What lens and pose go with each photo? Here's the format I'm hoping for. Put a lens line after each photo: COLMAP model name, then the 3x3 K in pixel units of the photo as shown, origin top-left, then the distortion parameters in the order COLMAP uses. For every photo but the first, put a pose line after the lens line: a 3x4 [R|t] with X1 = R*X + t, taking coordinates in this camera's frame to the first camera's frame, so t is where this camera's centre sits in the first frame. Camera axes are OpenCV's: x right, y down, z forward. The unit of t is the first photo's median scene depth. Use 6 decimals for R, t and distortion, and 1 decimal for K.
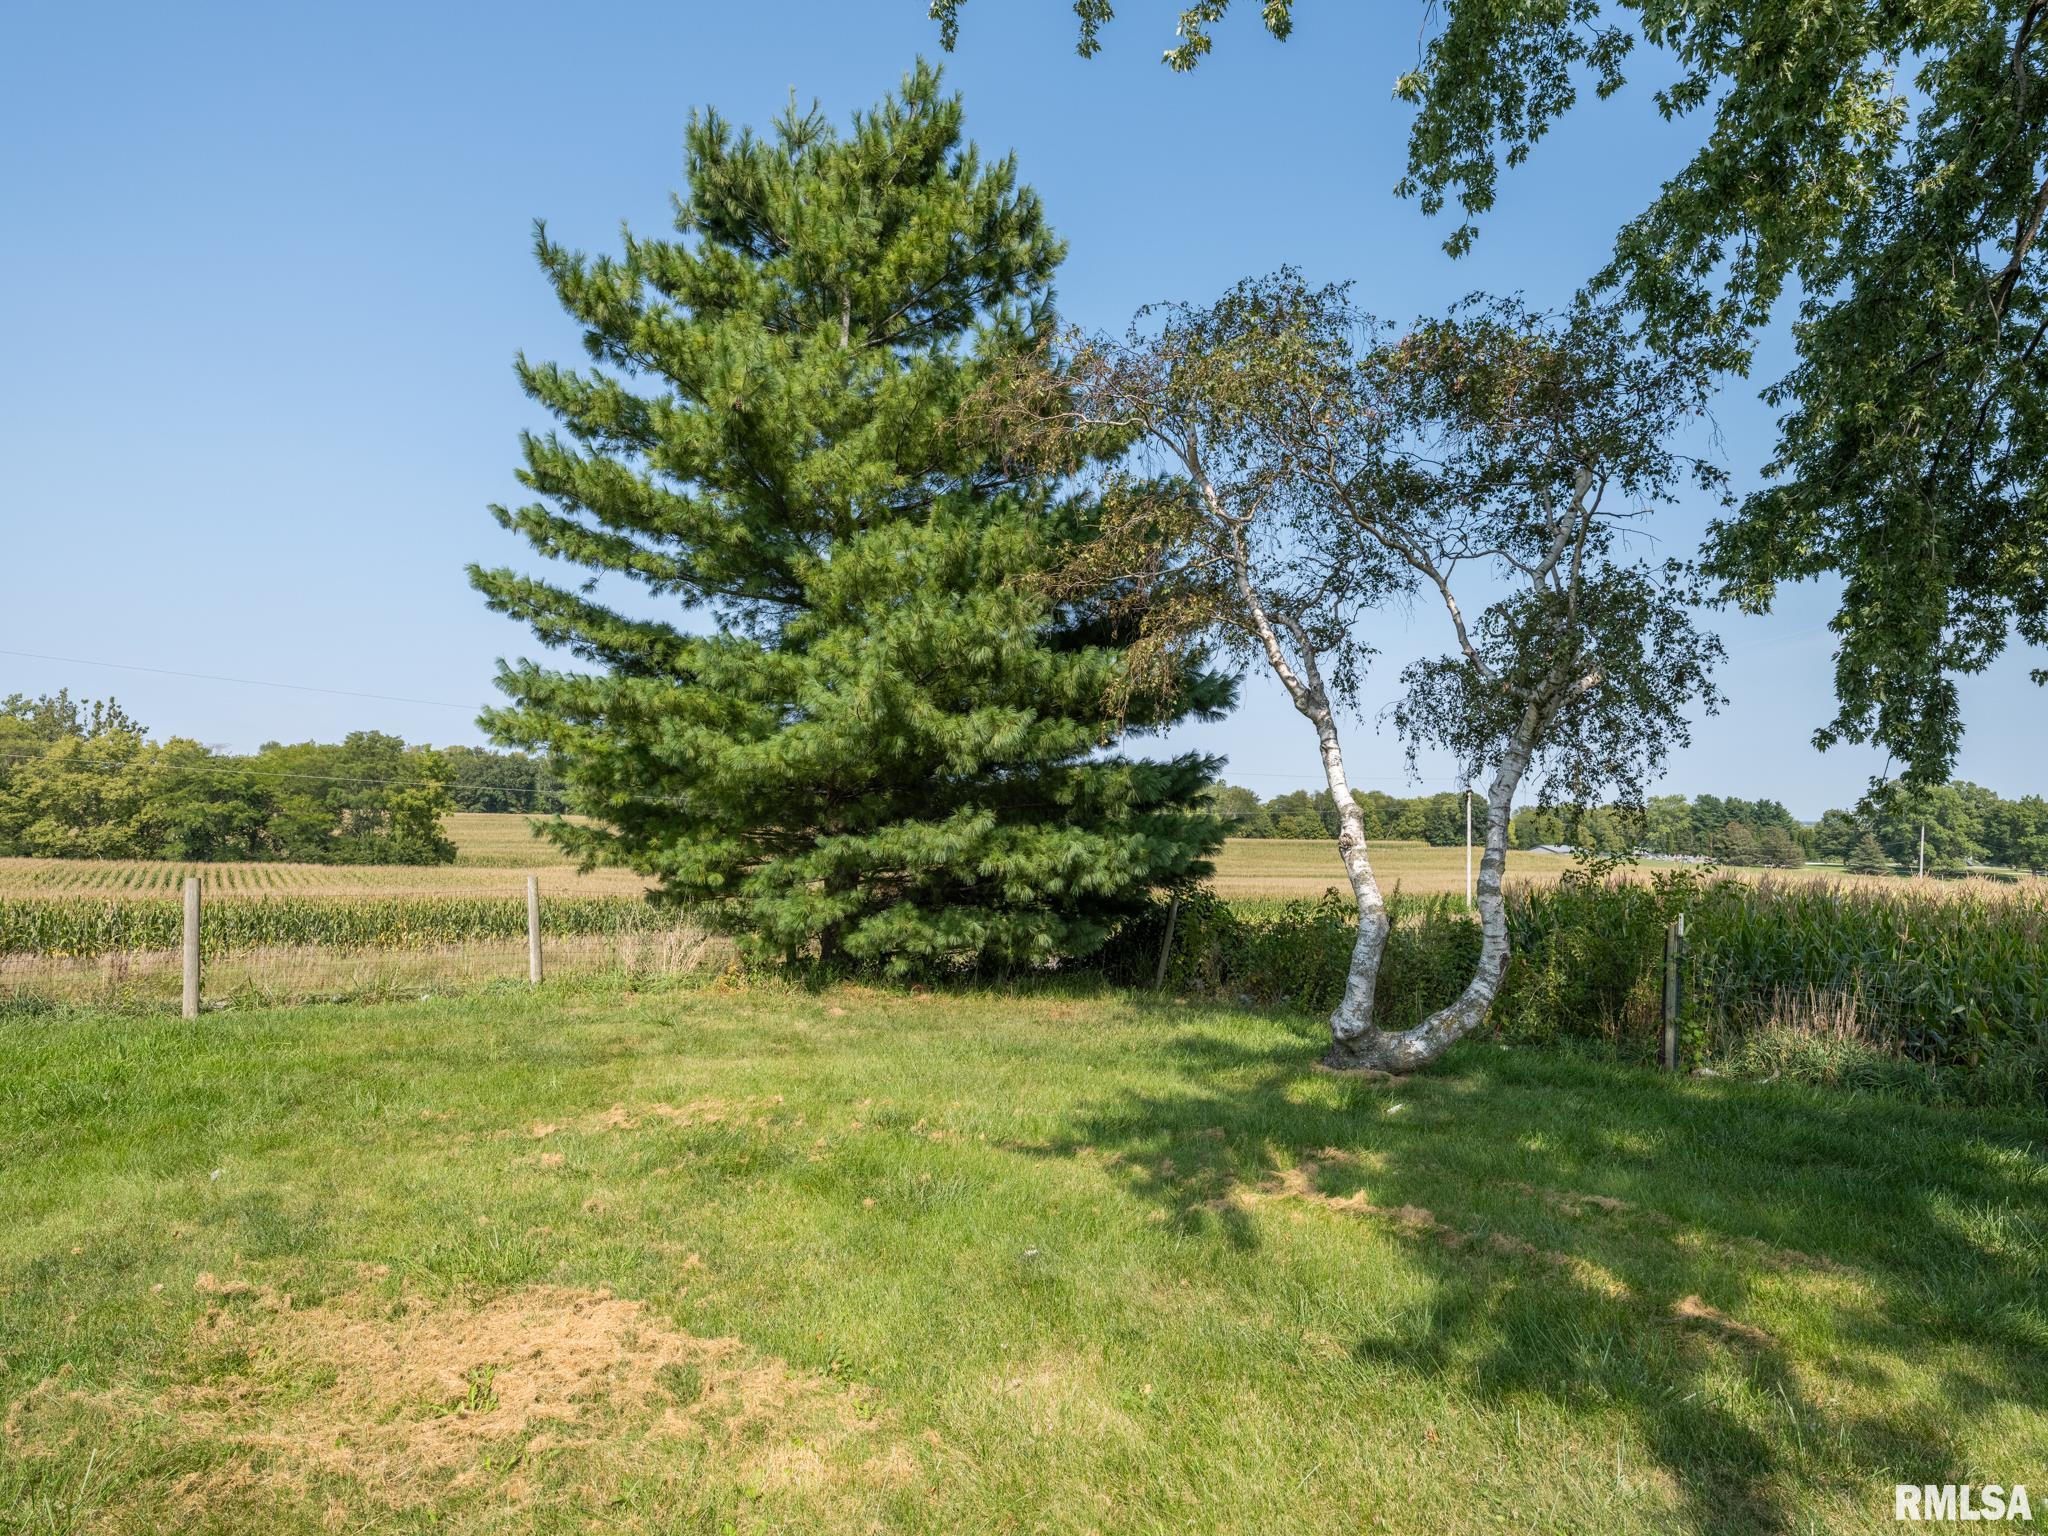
lens RADIAL K [[1112.1, 0, 1019.0], [0, 1112.1, 779.8], [0, 0, 1]] dist [0.002492, -0.002337]
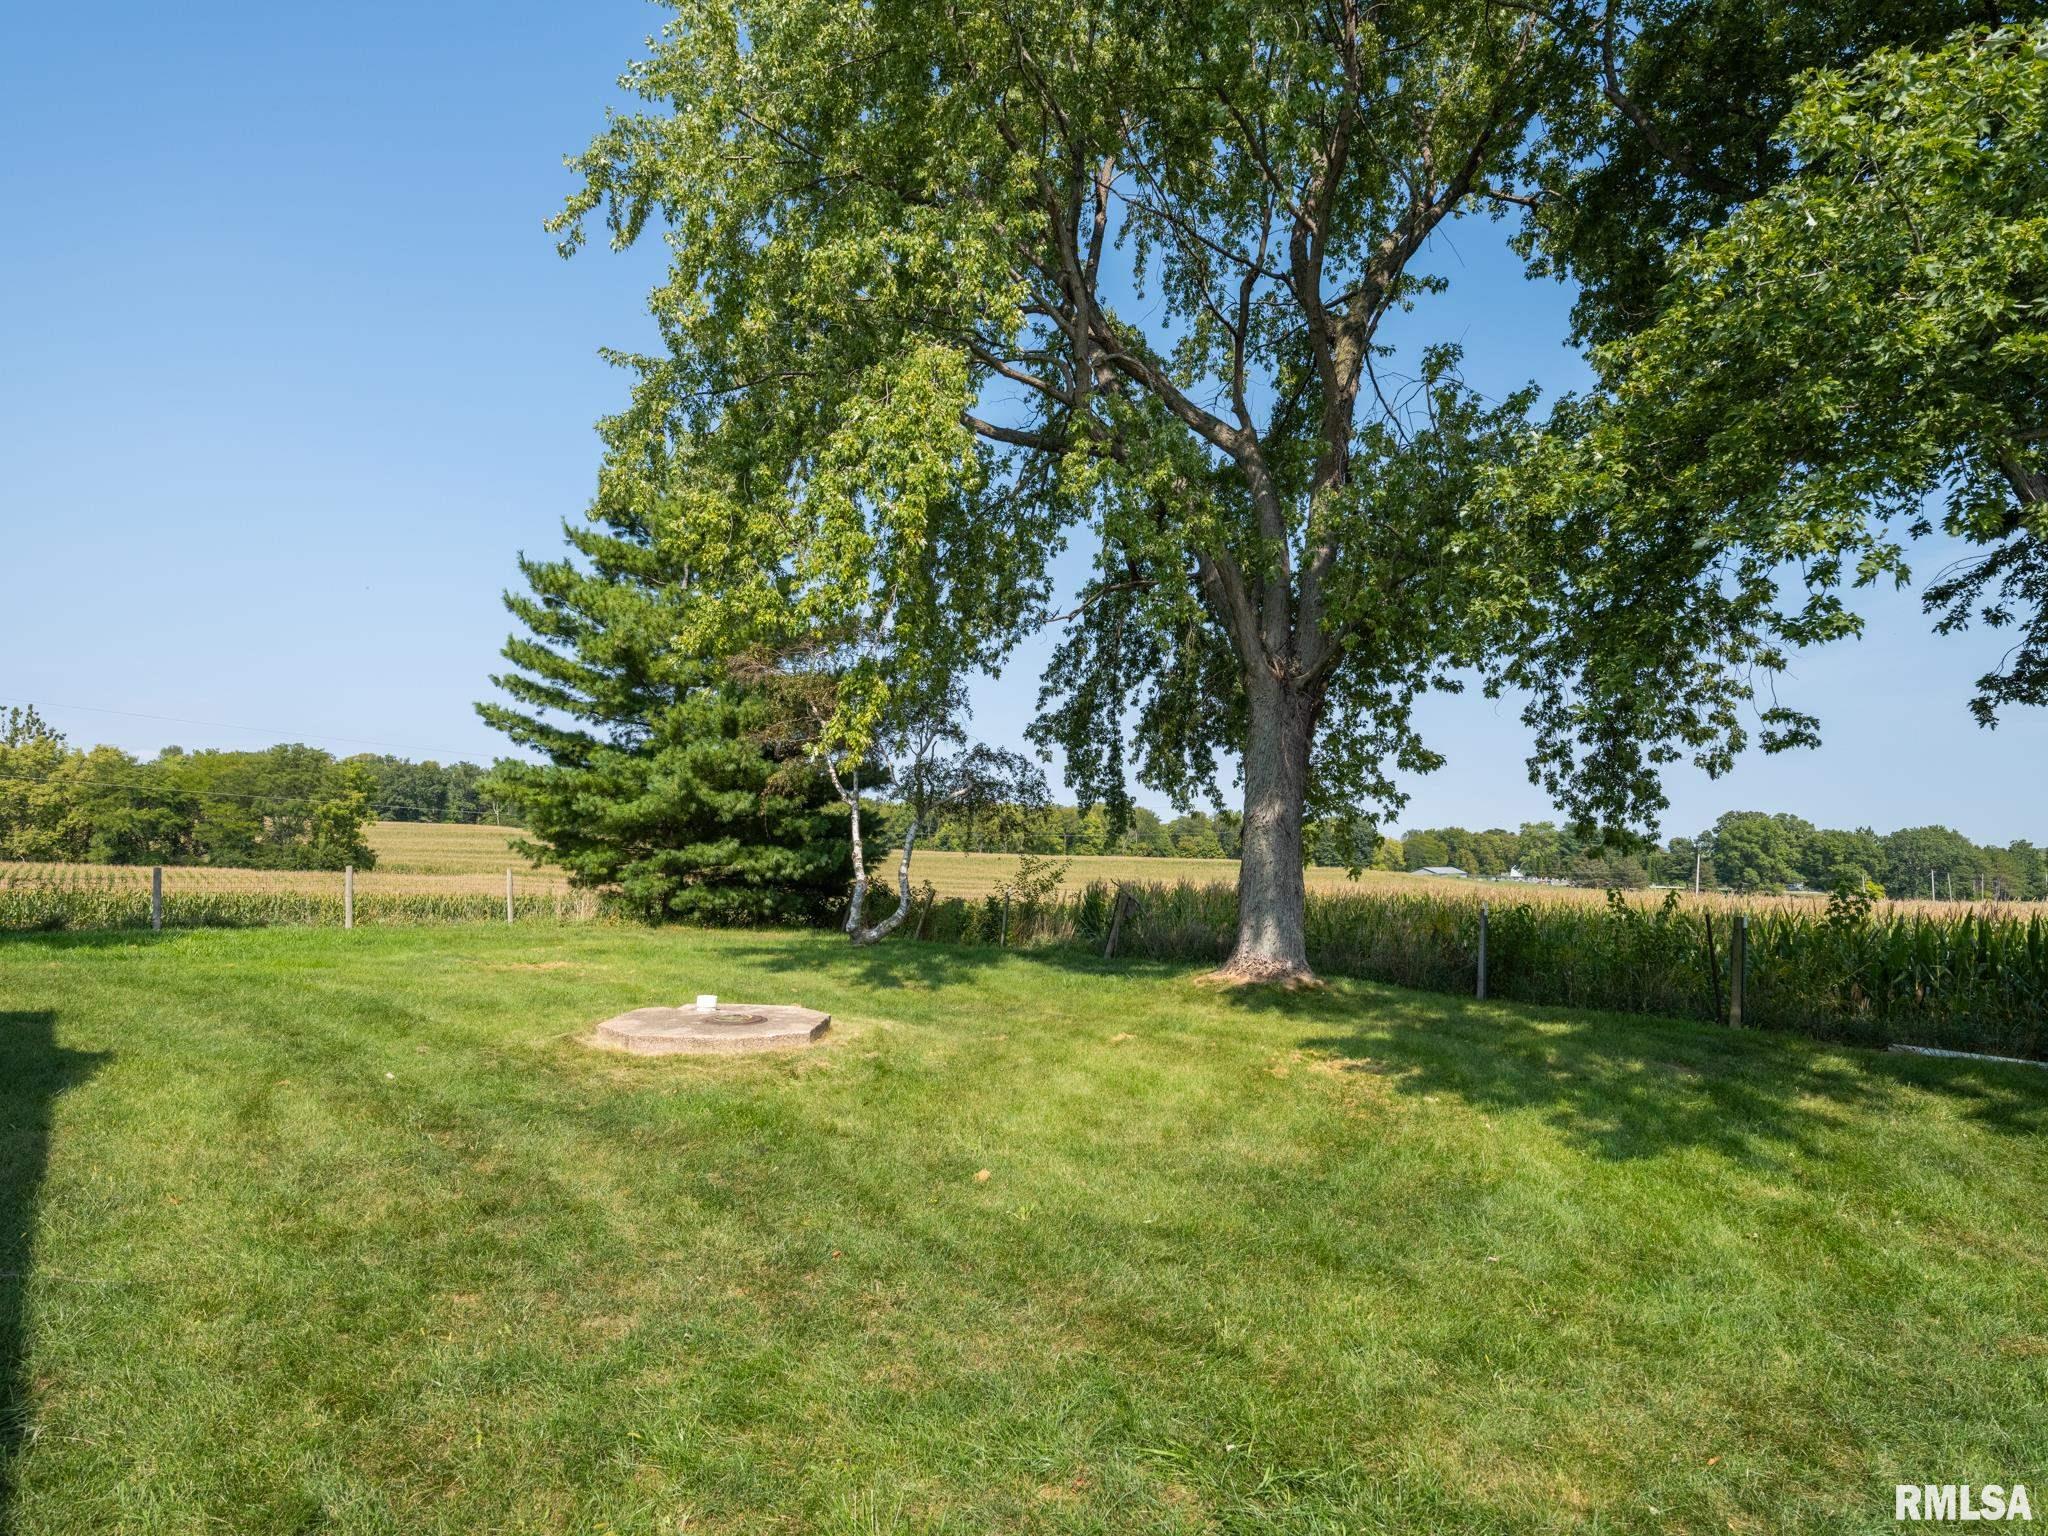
lens RADIAL K [[1112.1, 0, 1019.0], [0, 1112.1, 779.8], [0, 0, 1]] dist [0.002492, -0.002337]
pose [[0.997528, 0.018119, 0.067890, 0.221196], [-0.017133, 0.999740, -0.015074, -0.037616], [-0.068146, 0.013873, 0.997579, -0.698728]]
